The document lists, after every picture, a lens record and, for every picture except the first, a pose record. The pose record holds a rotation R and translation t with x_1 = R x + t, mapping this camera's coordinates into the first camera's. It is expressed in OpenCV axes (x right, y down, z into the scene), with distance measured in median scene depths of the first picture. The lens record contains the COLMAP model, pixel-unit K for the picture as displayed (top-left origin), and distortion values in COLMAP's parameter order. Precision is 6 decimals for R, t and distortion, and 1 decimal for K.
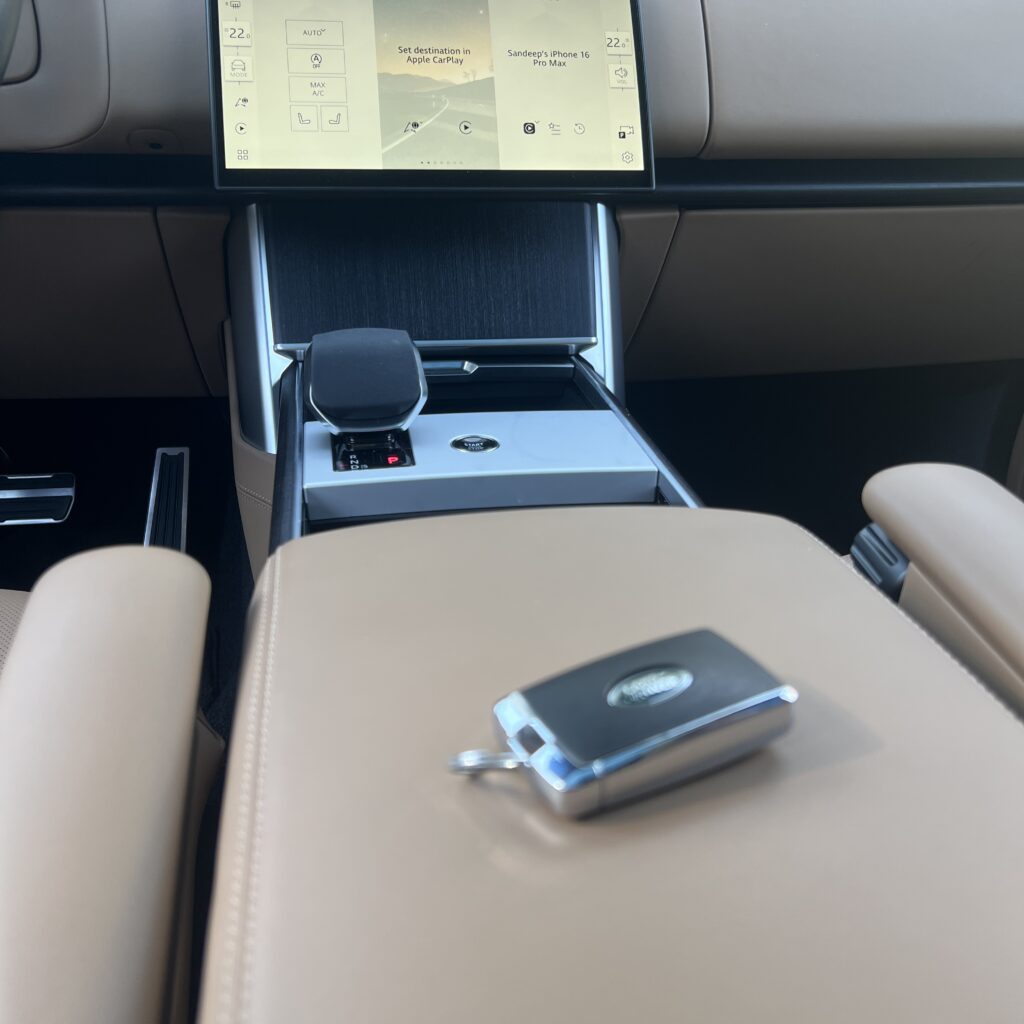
lens RADIAL K [[987.1, 0, 509.8], [0, 987.1, 527.3], [0, 0, 1]] dist [0.092923, -0.170124]
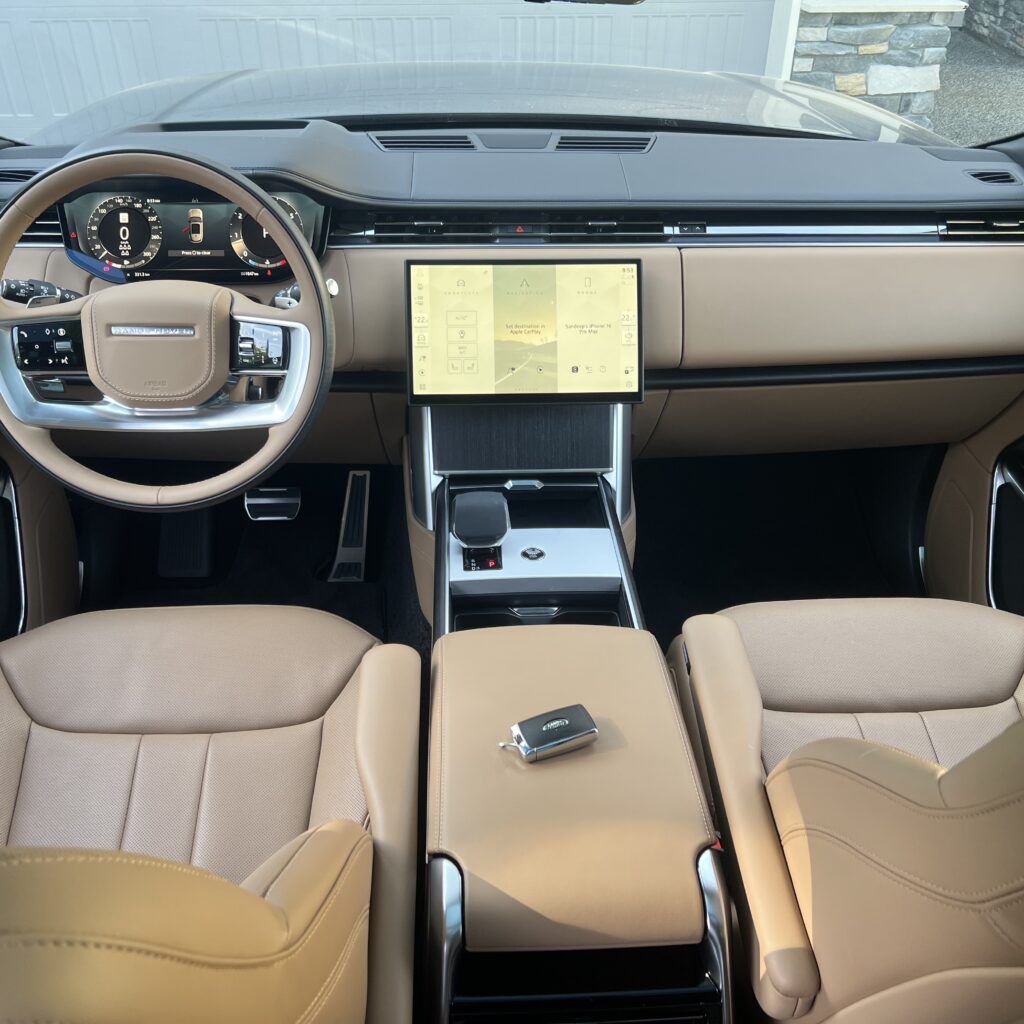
lens RADIAL K [[984.8, 0, 512.0], [0, 984.8, 512.0], [0, 0, 1]] dist [0.083947, -0.139569]
pose [[0.992515, 0.053972, -0.109551, 0.118946], [-0.040483, 0.991726, 0.121821, -0.359720], [0.115220, -0.116474, 0.986488, -0.846010]]
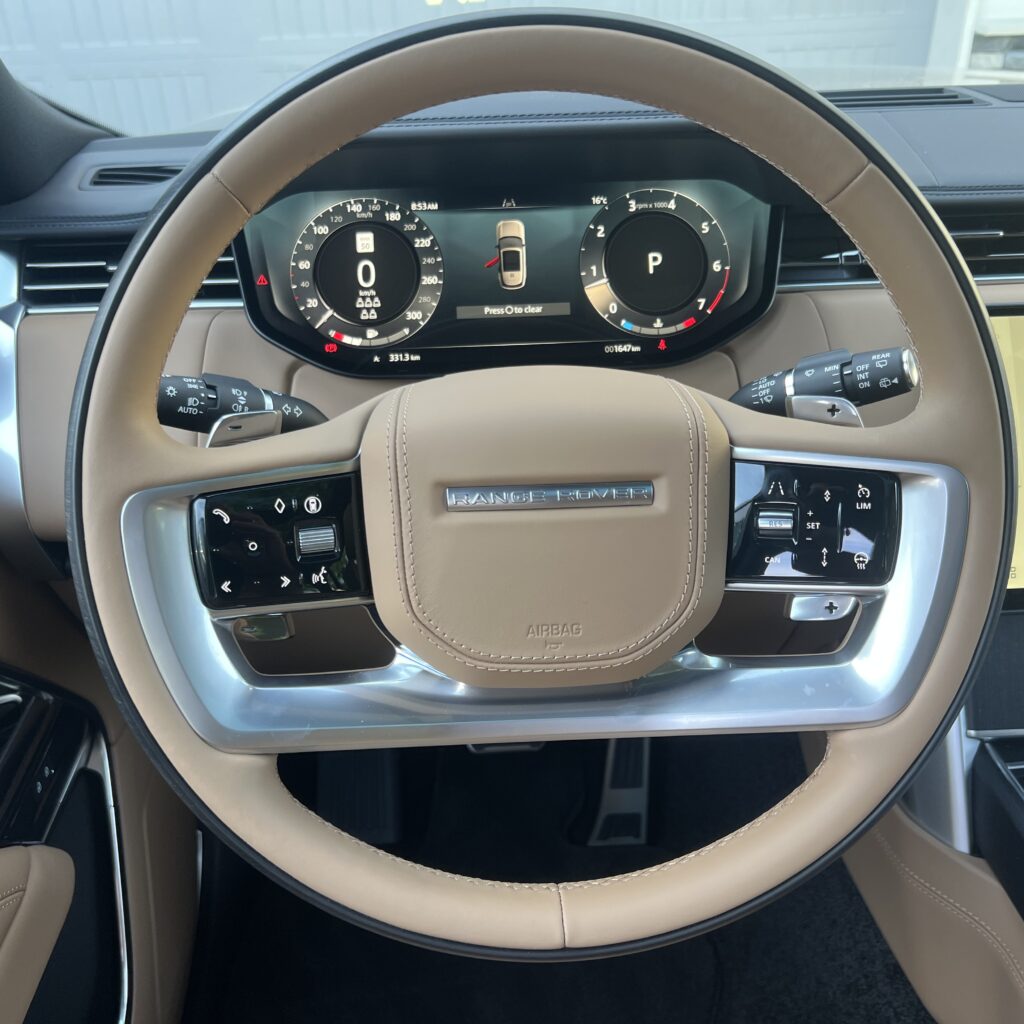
lens RADIAL K [[987.1, 0, 509.8], [0, 987.1, 527.3], [0, 0, 1]] dist [0.092923, -0.170124]
pose [[0.993292, 0.019790, -0.113930, -0.587882], [-0.013069, 0.998146, 0.059438, -0.445763], [0.114895, -0.057550, 0.991709, 0.068756]]
